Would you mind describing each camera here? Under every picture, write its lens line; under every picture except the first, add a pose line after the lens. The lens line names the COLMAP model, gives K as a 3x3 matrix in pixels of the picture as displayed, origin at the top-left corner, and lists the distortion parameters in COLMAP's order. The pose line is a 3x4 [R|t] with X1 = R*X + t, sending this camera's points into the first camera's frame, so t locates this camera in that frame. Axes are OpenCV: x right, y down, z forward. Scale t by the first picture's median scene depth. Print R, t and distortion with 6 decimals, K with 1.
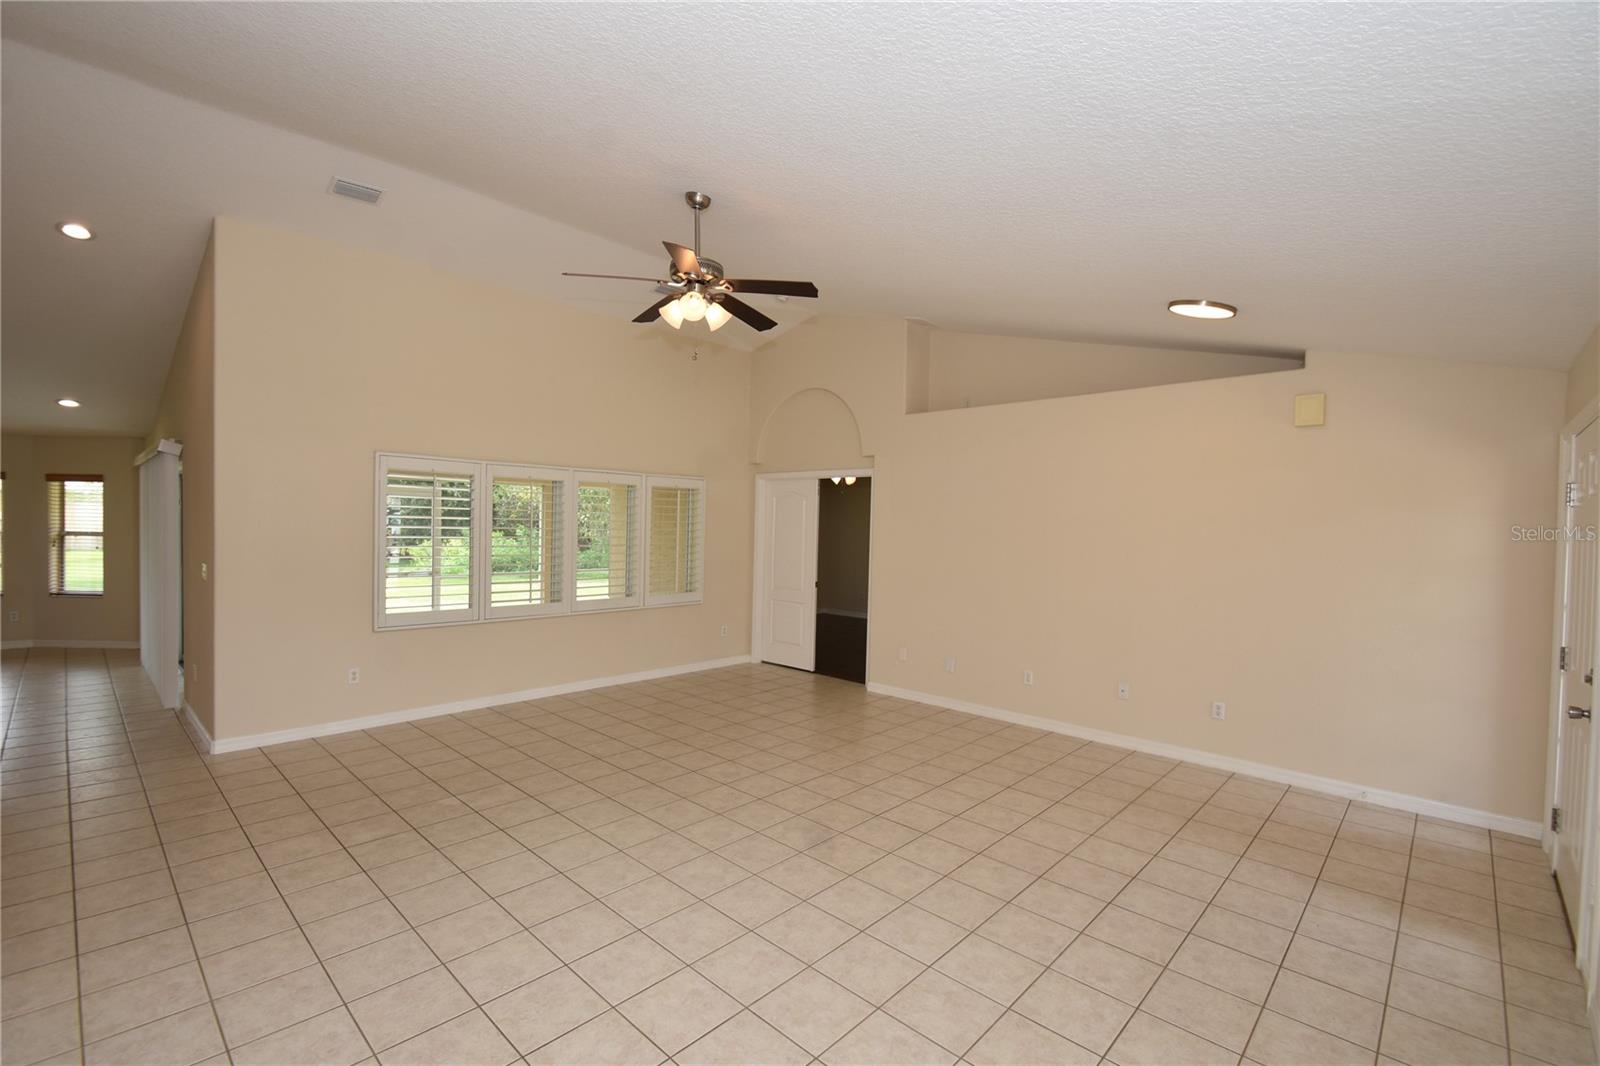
lens RADIAL K [[698.2, 0, 795.9], [0, 698.2, 539.9], [0, 0, 1]] dist [0.011446, -0.014255]
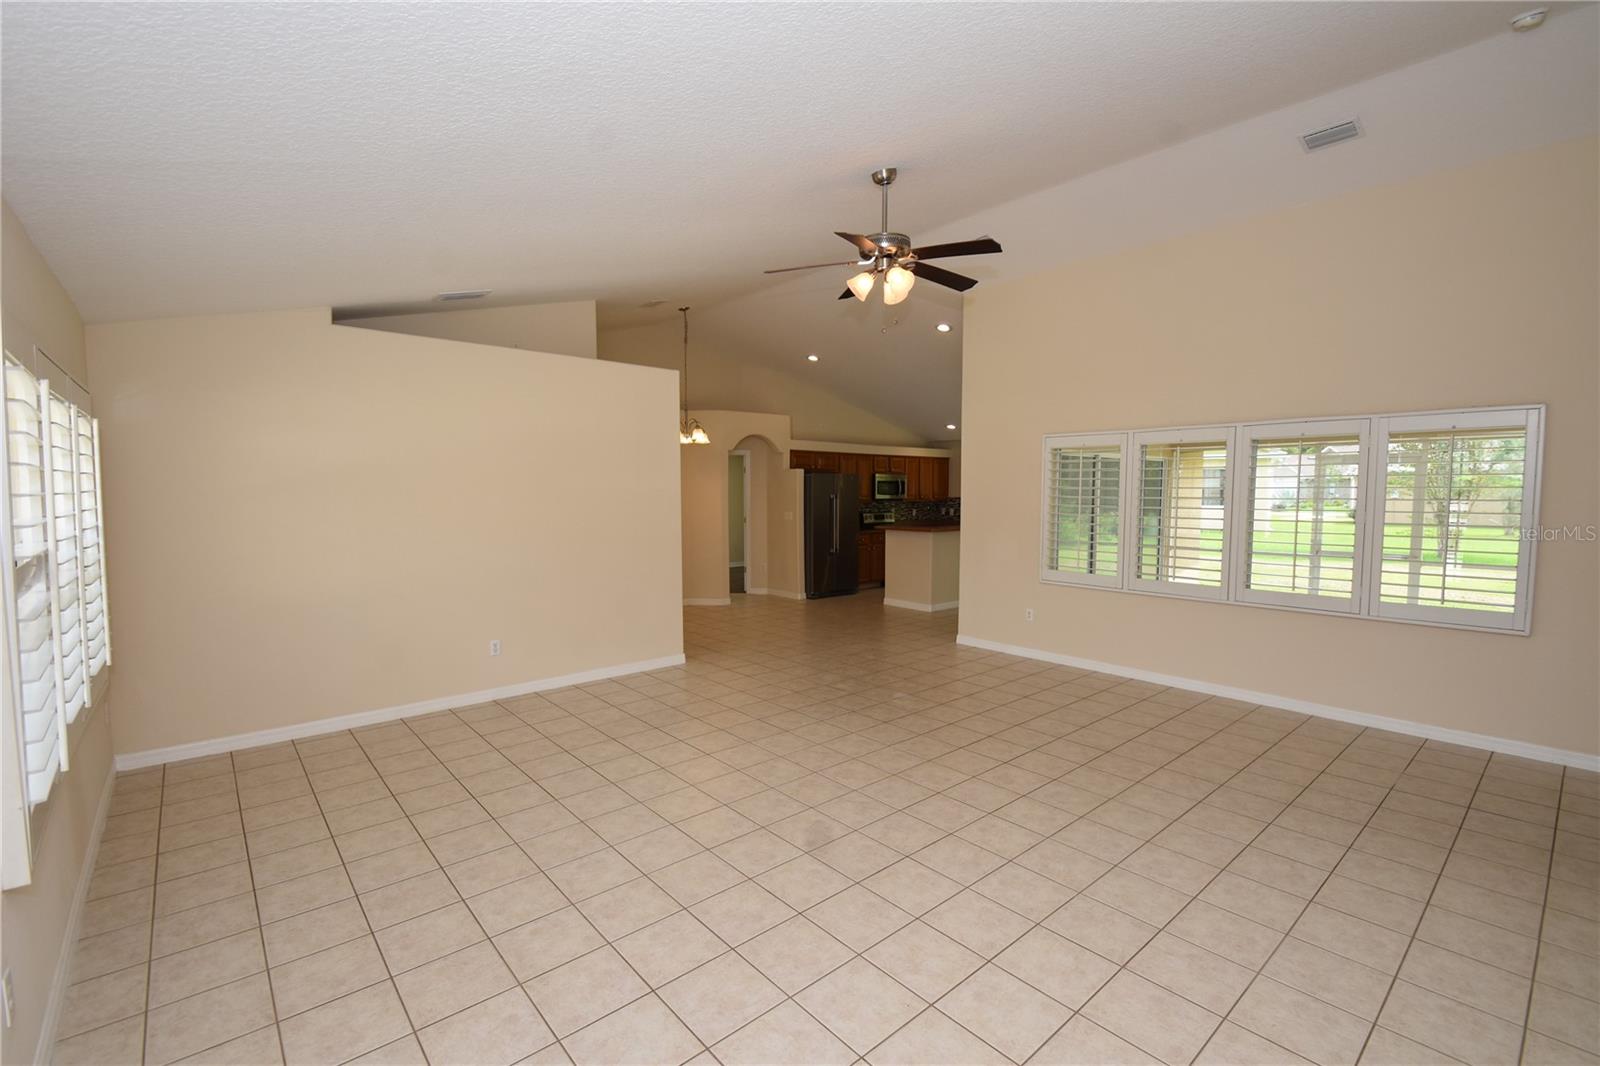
lens RADIAL K [[702.4, 0, 800.0], [0, 702.4, 533.0], [0, 0, 1]] dist [0.012641, -0.012963]
pose [[-0.095452, 0.043002, -0.994505, 0.690279], [-0.023903, 0.998679, 0.045477, -0.001401], [0.995147, 0.028113, -0.094298, 0.725712]]
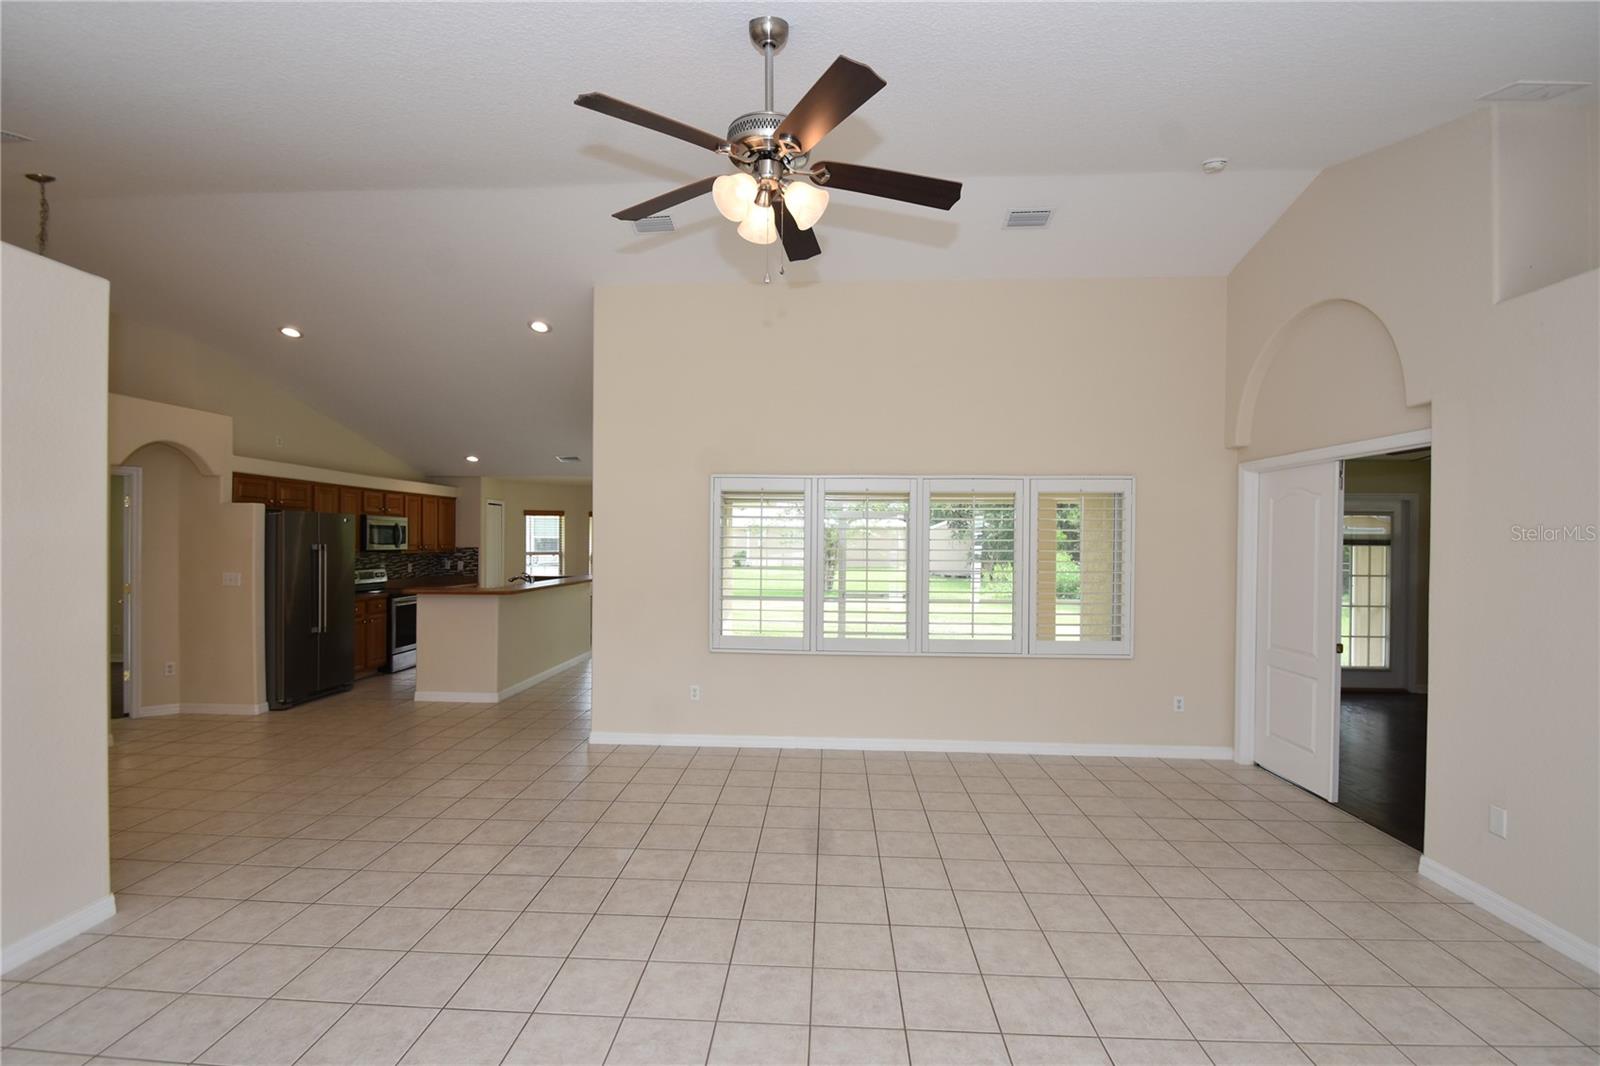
lens RADIAL K [[698.2, 0, 795.9], [0, 698.2, 539.9], [0, 0, 1]] dist [0.011446, -0.014255]
pose [[0.651753, -0.013643, -0.758309, 0.259635], [-0.012013, 0.999527, -0.028307, -0.003757], [0.758337, 0.027559, 0.651280, 0.450391]]
